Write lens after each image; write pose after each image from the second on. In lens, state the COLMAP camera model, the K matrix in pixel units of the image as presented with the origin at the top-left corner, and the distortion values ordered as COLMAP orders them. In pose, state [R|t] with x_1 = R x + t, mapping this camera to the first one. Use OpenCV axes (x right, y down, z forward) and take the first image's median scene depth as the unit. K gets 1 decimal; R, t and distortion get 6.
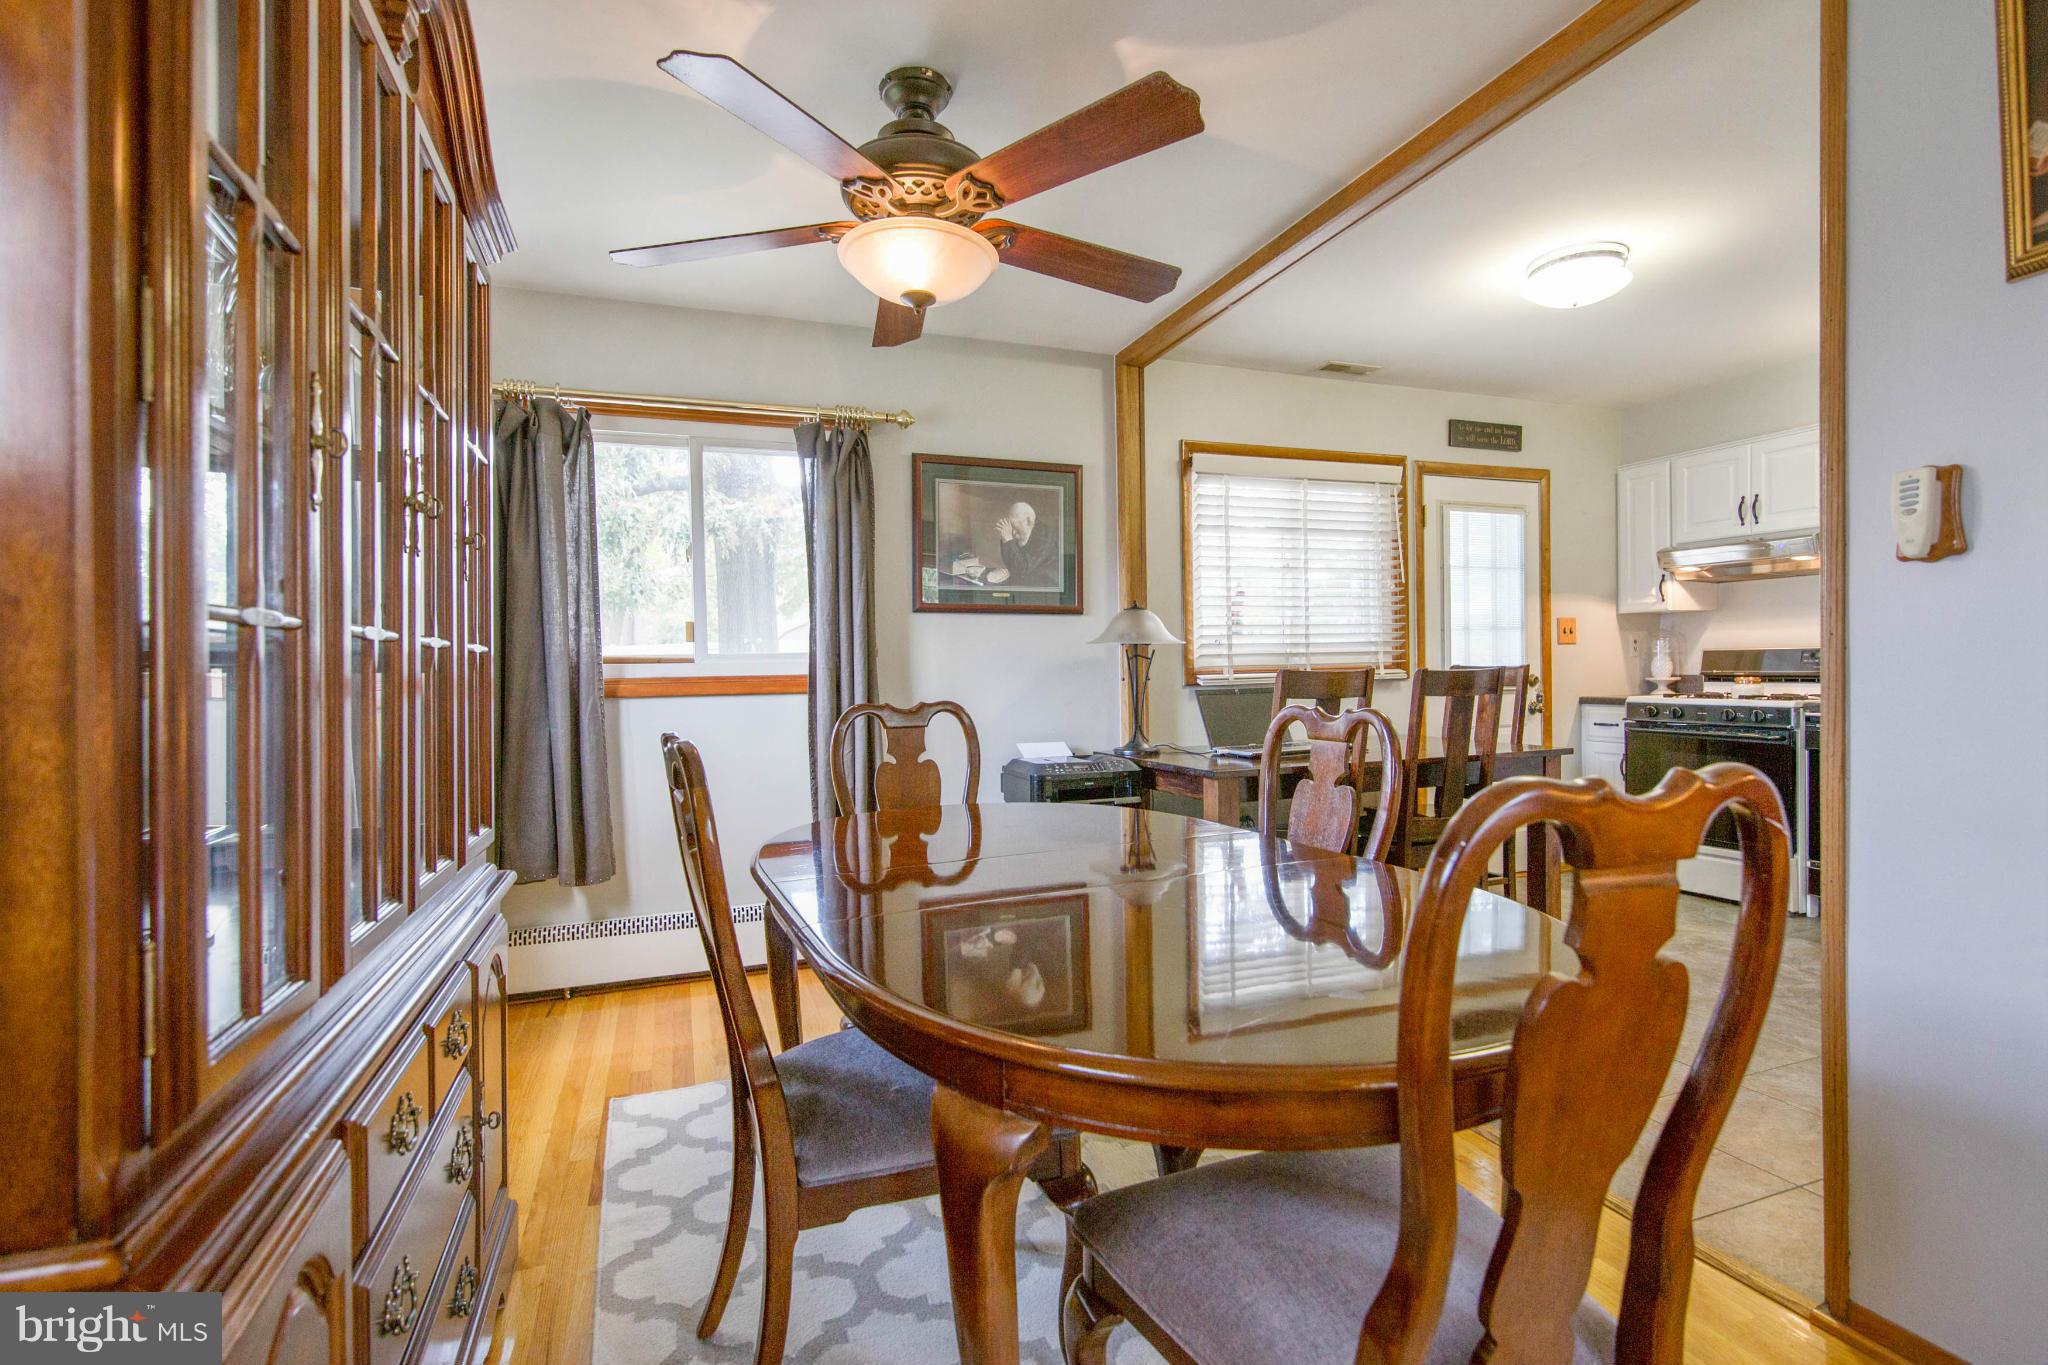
lens RADIAL K [[974.7, 0, 1038.4], [0, 974.7, 677.0], [0, 0, 1]] dist [-0.013620, 0.002458]
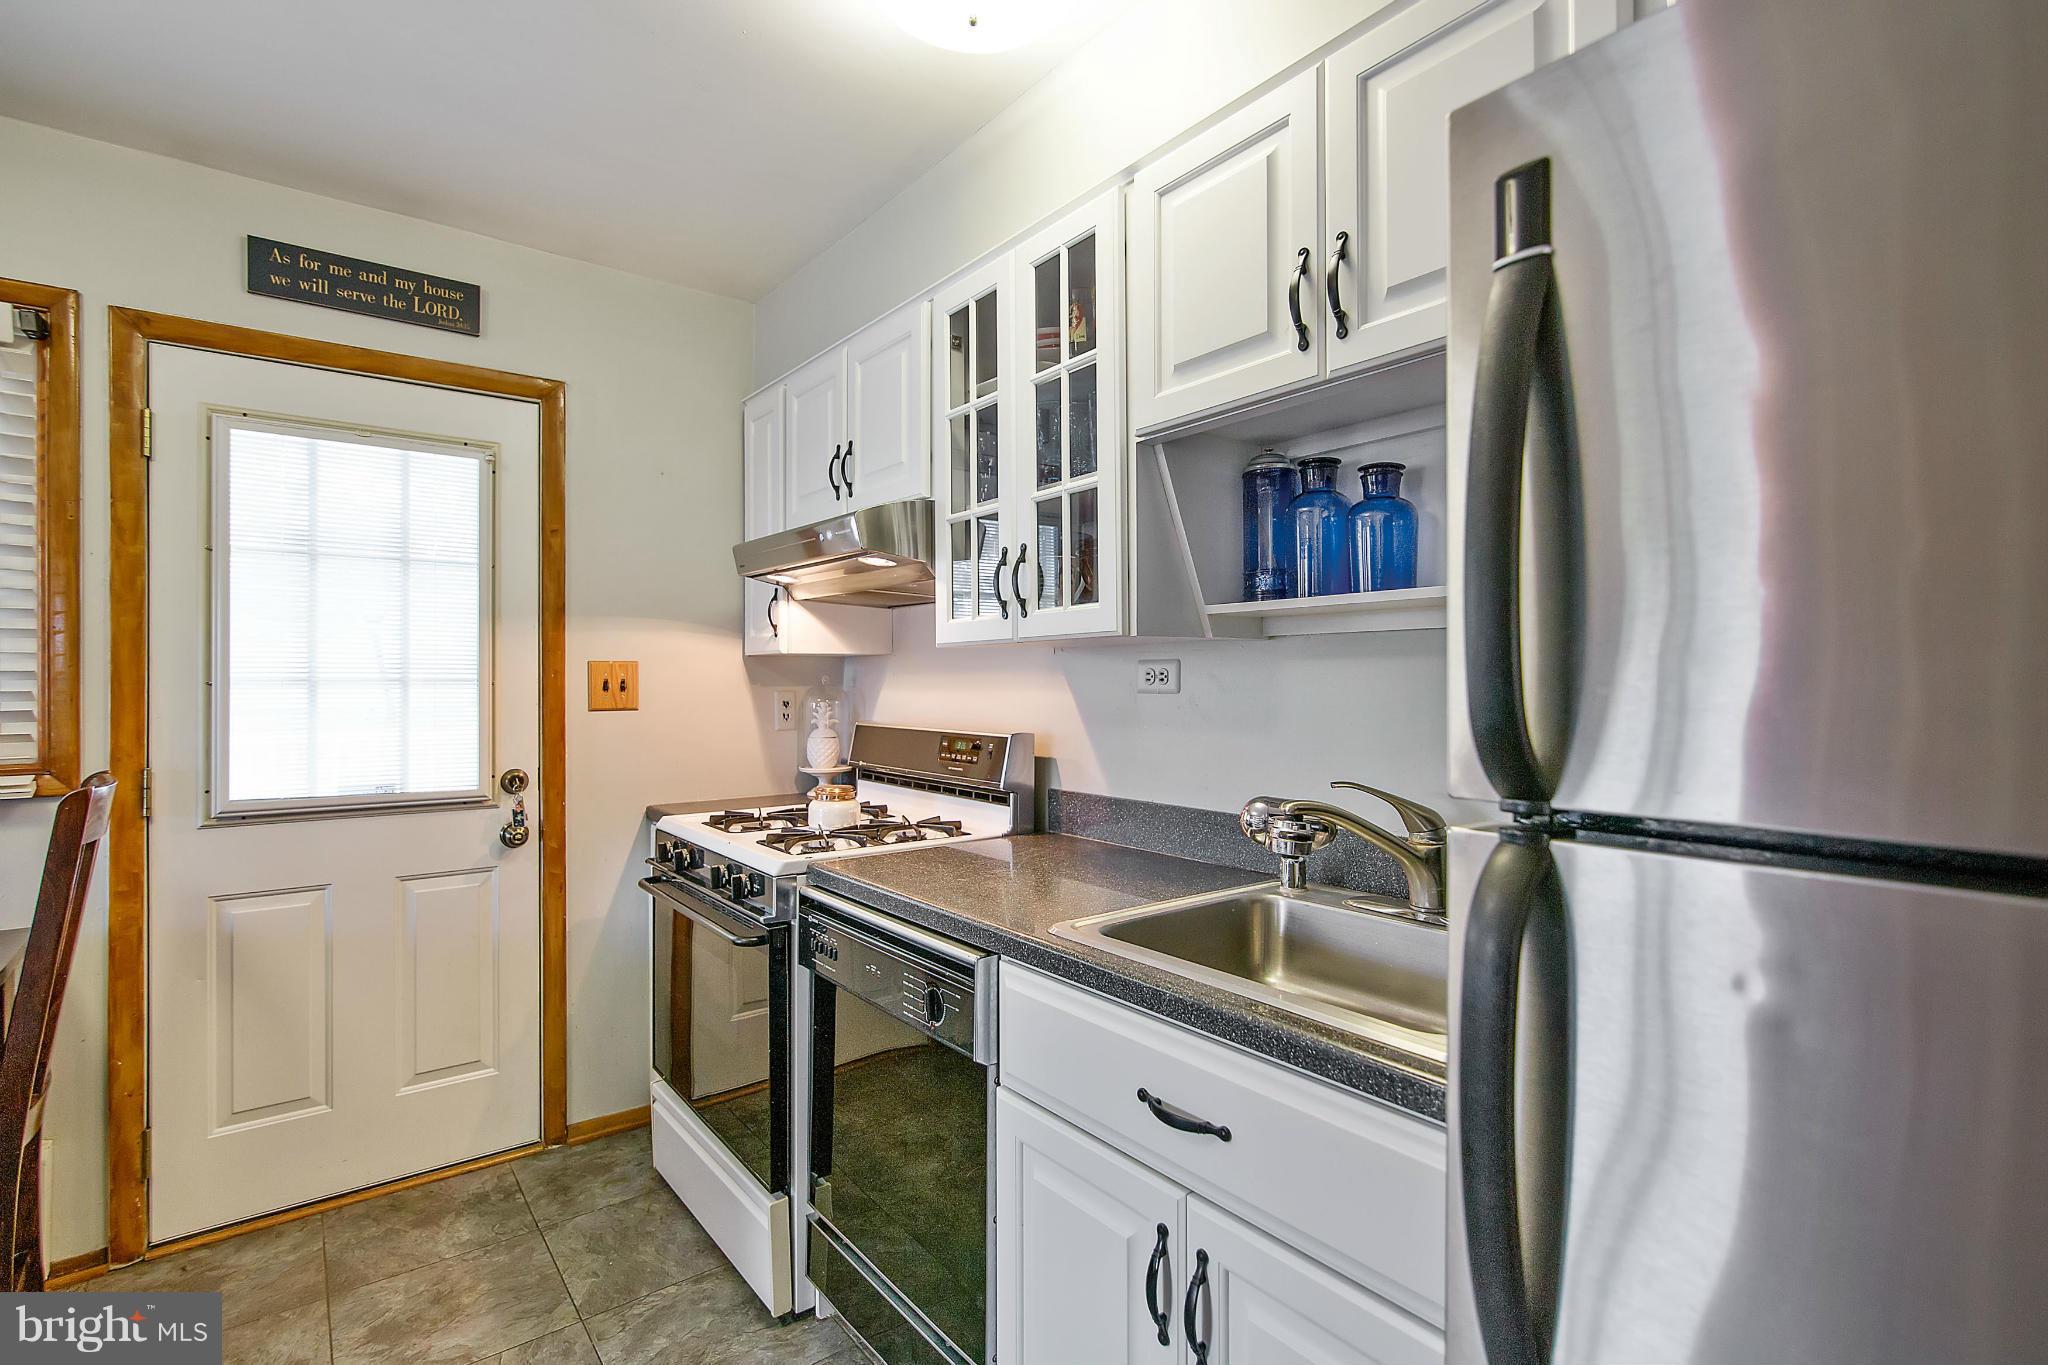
lens RADIAL K [[947.4, 0, 1028.9], [0, 947.4, 684.1], [0, 0, 1]] dist [0.004032, -0.000445]
pose [[0.961471, 0.015156, 0.274489, 0.647678], [-0.012595, 0.999859, -0.011092, -0.047561], [-0.274619, 0.007208, 0.961526, 0.445864]]
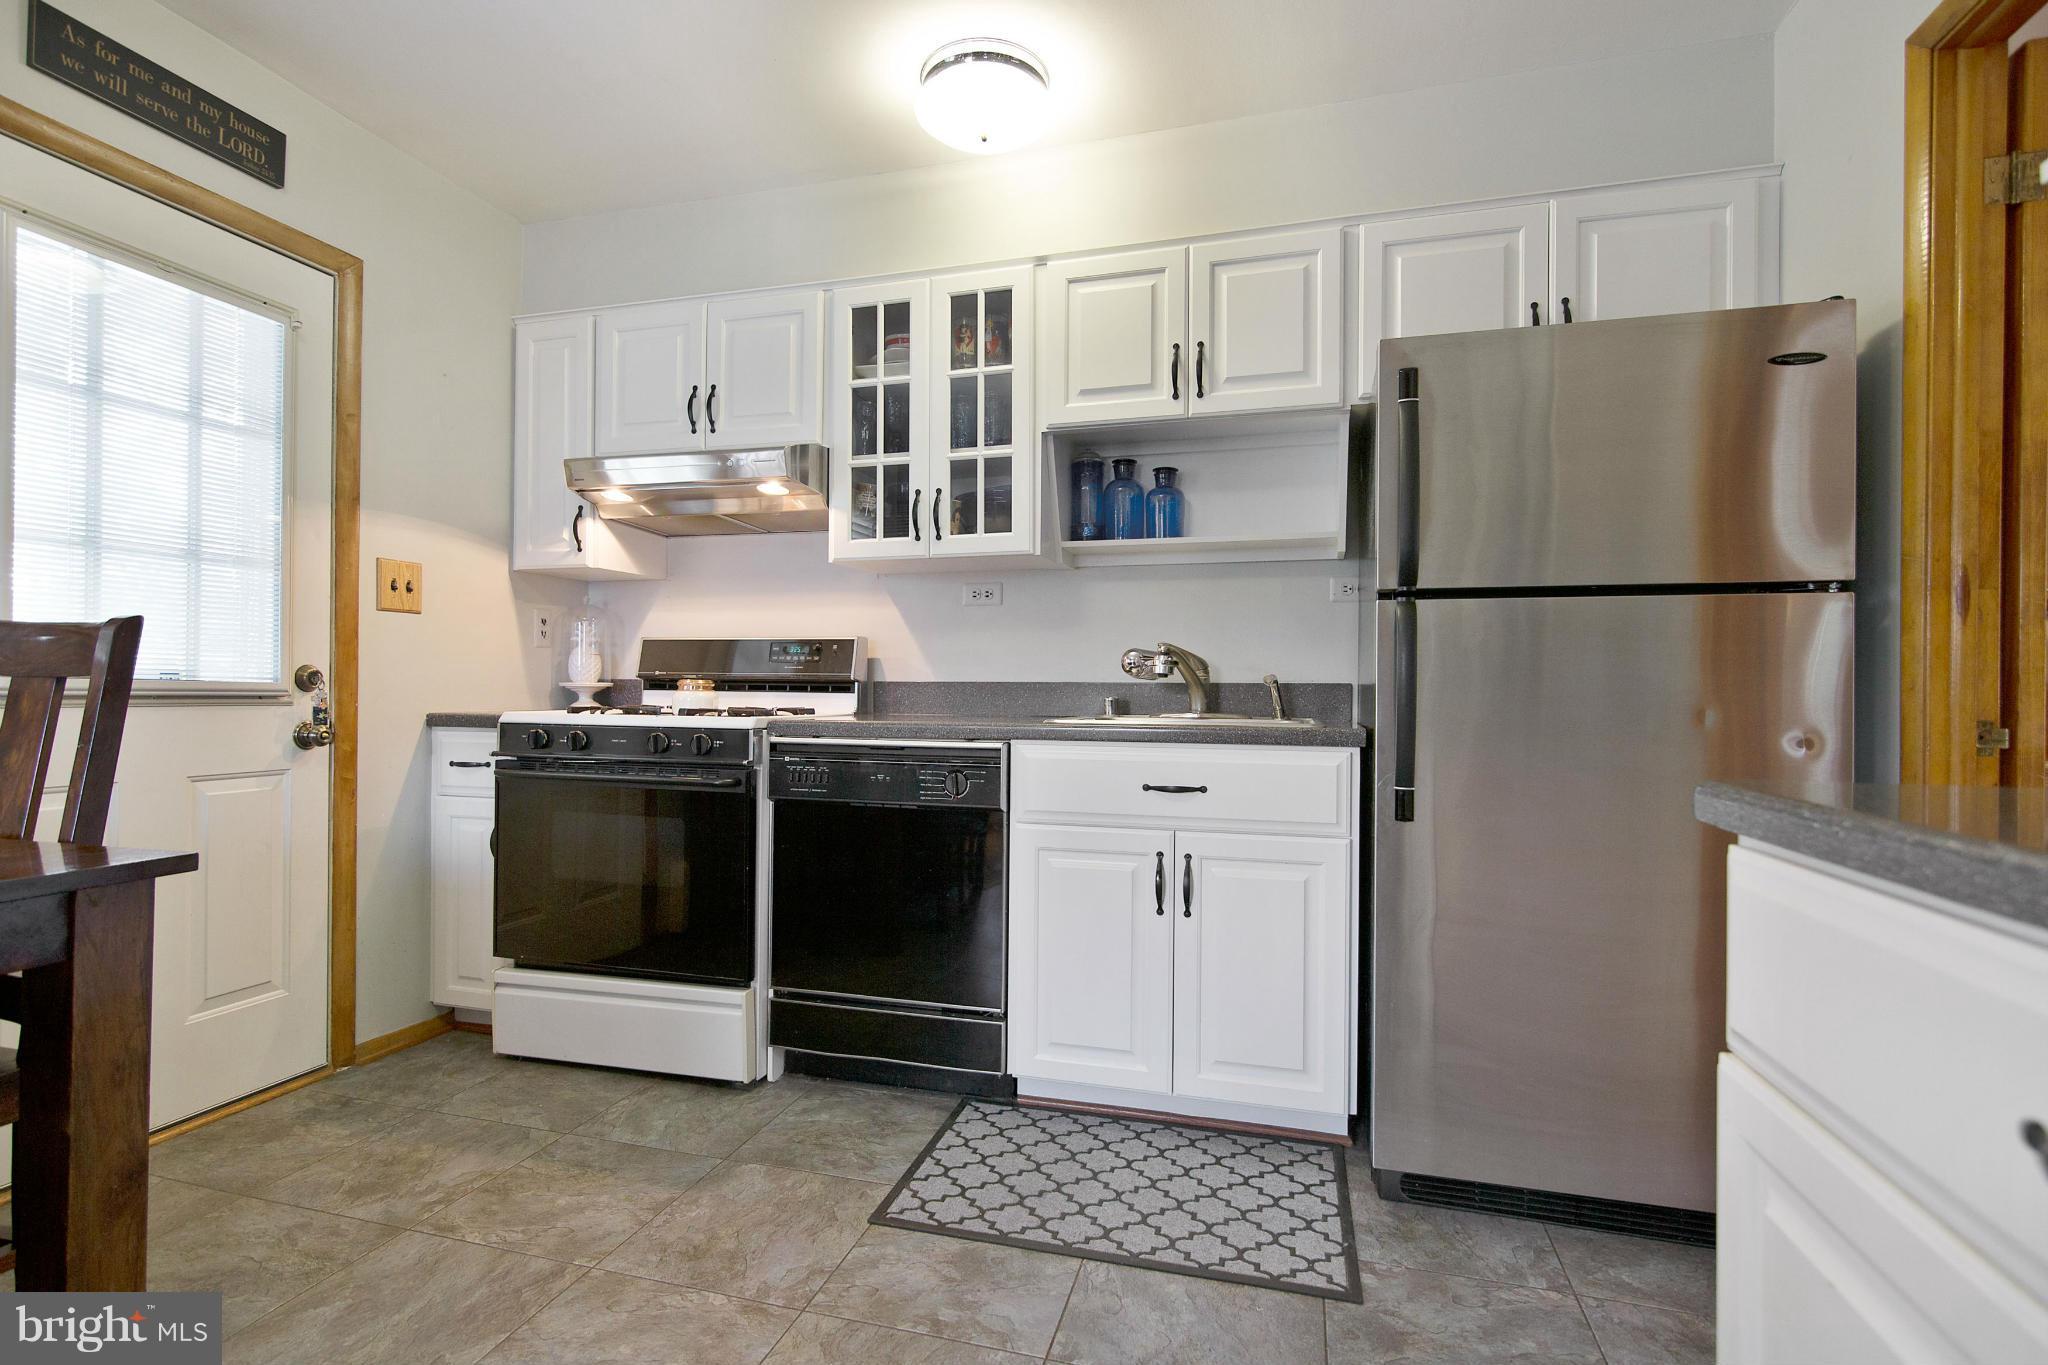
lens RADIAL K [[947.4, 0, 1017.6], [0, 947.4, 693.3], [0, 0, 1]] dist [0.004032, -0.000445]
pose [[0.617971, 0.019675, 0.785955, 0.364267], [-0.011166, 0.999806, -0.016249, 0.015068], [-0.786122, 0.001266, 0.618070, 0.442093]]
